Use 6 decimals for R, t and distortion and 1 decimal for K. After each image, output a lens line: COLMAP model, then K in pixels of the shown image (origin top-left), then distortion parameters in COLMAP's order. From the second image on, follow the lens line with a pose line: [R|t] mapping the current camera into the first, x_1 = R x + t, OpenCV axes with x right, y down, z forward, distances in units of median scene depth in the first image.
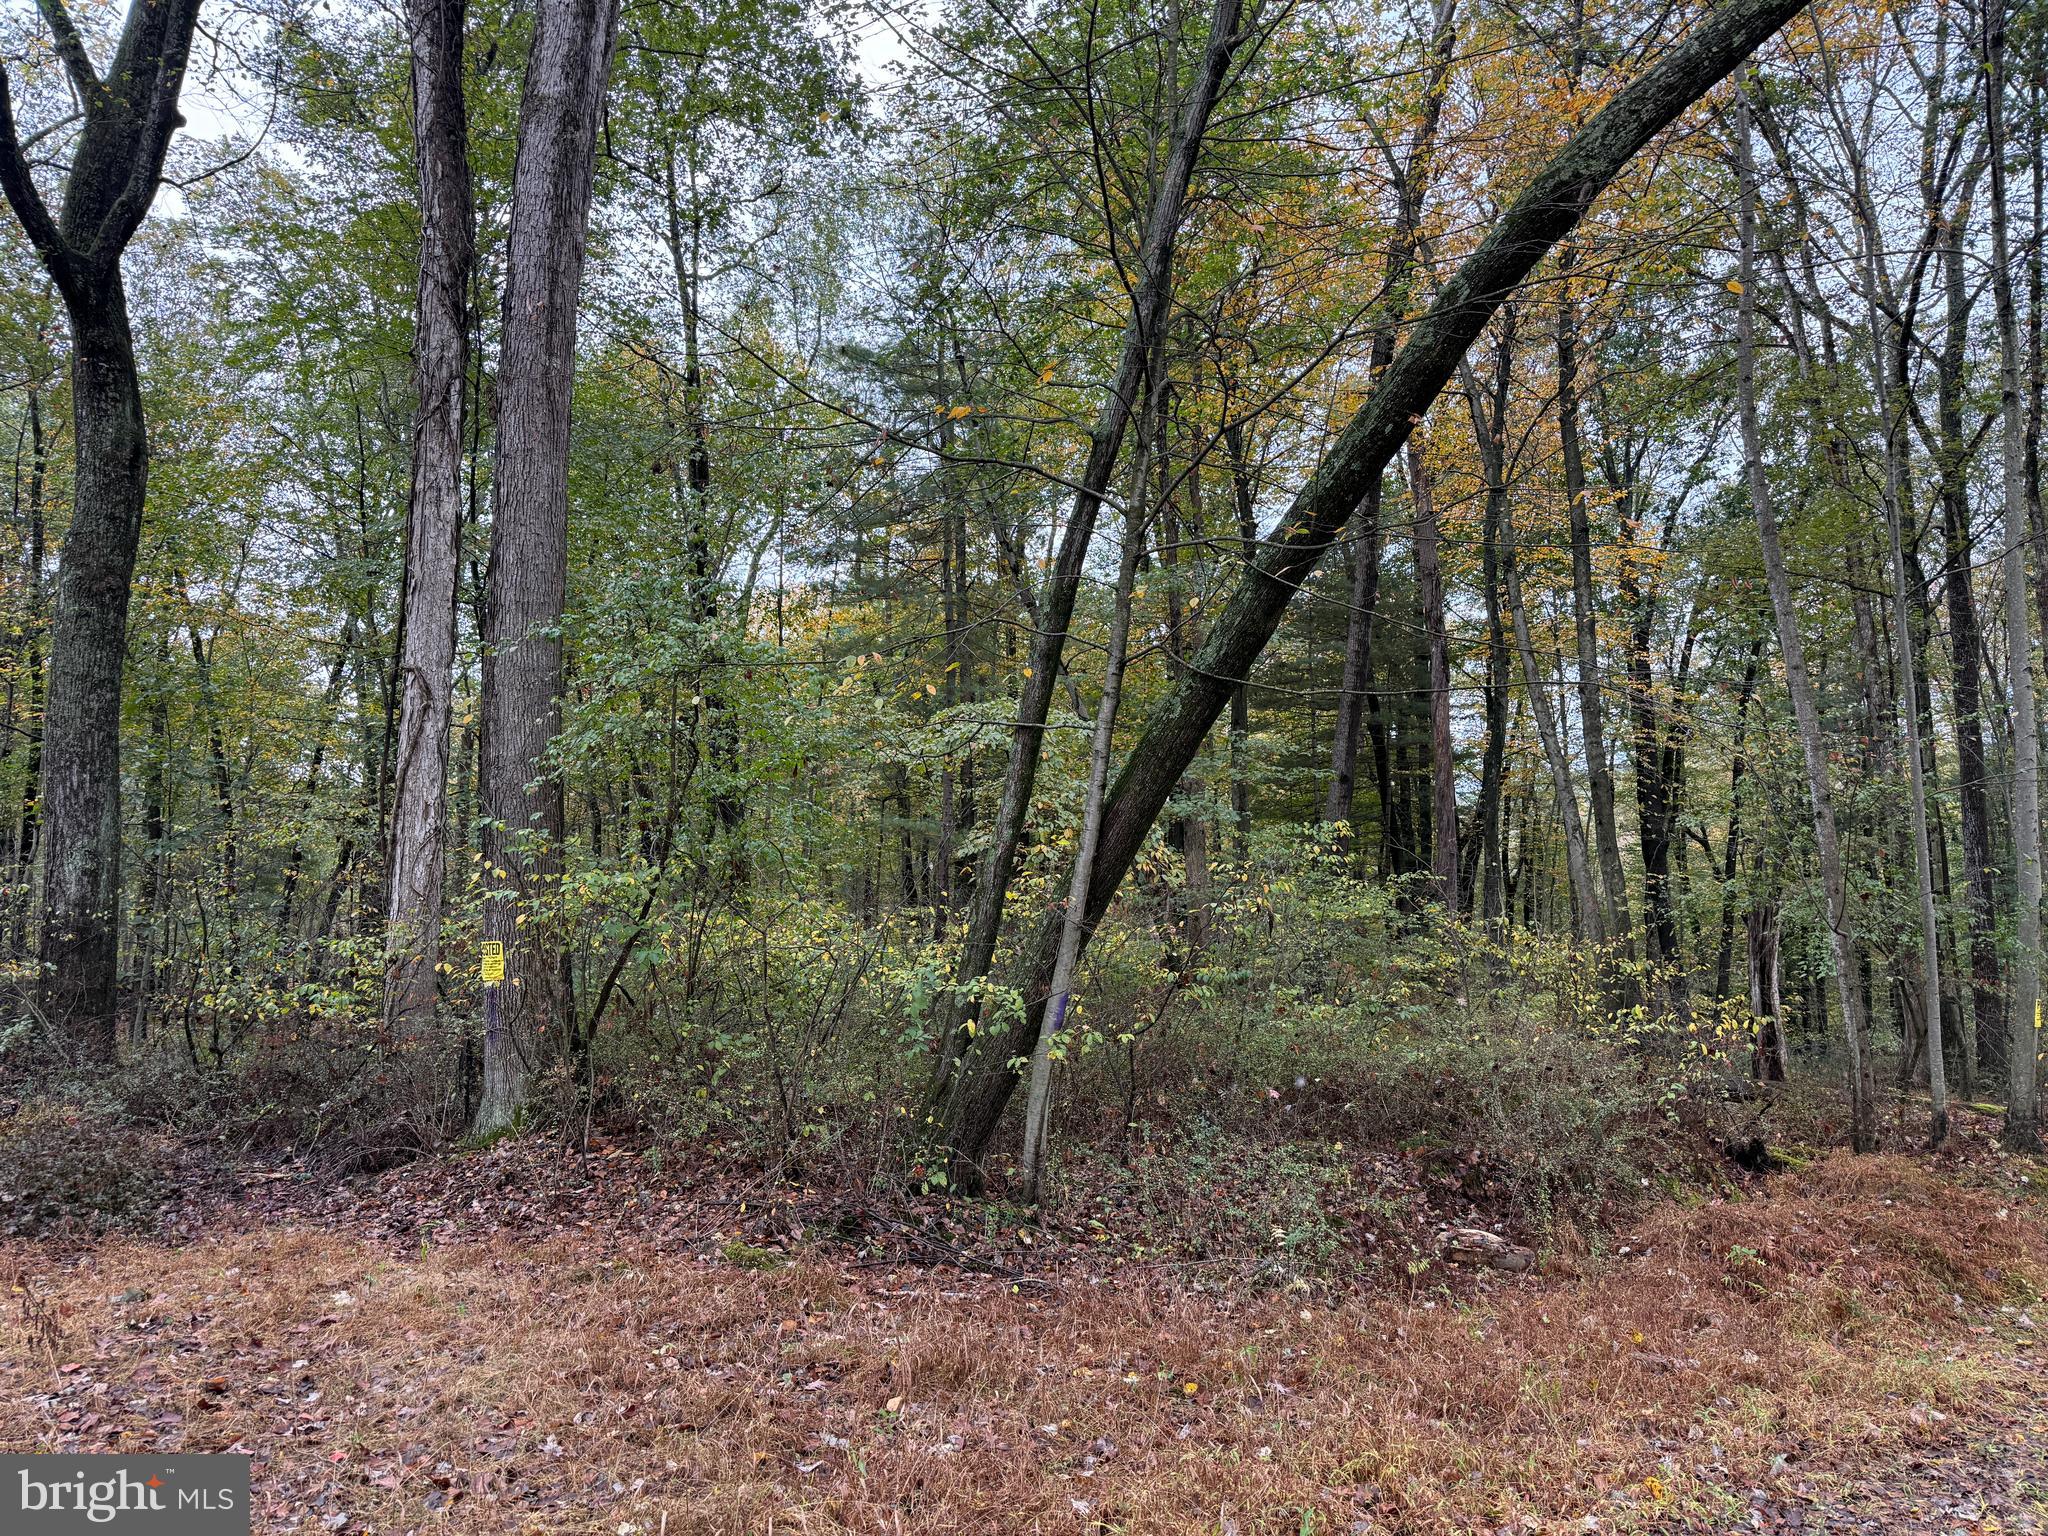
lens RADIAL K [[1455.8, 0, 1024.0], [0, 1455.8, 768.0], [0, 0, 1]] dist [0.003252, -0.010427]
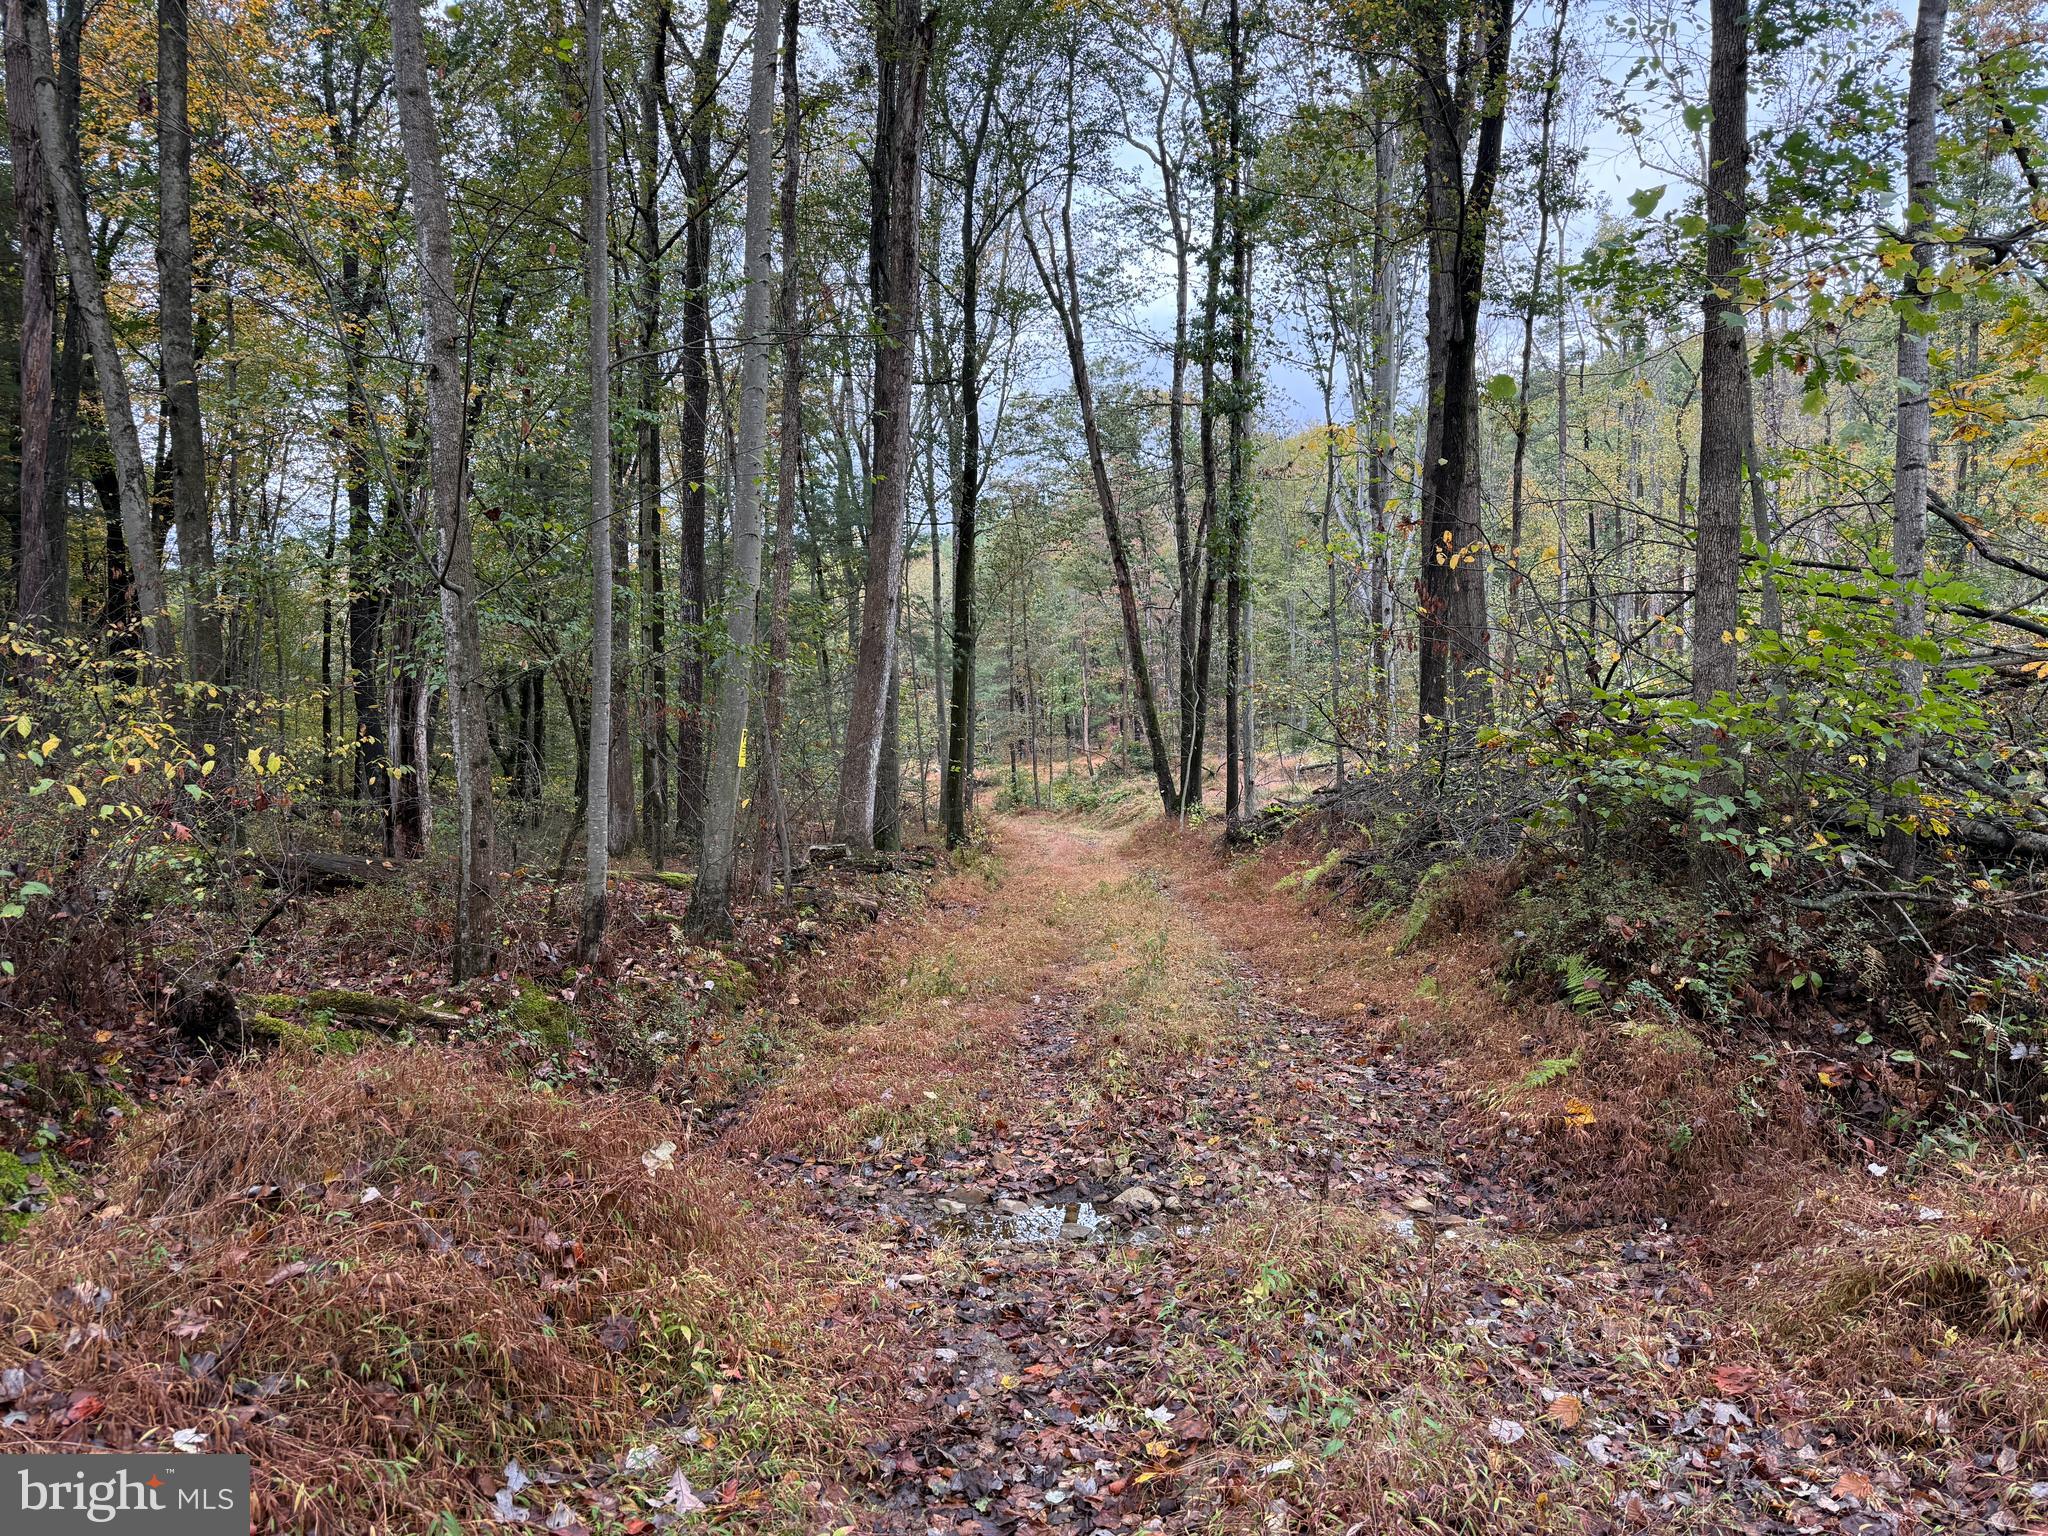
lens RADIAL K [[1455.8, 0, 1024.0], [0, 1455.8, 768.0], [0, 0, 1]] dist [0.003252, -0.010427]
pose [[0.691790, -0.003579, 0.722090, 0.220534], [-0.102546, 0.989366, 0.103146, 0.071792], [-0.714781, -0.145403, 0.684066, 0.327302]]
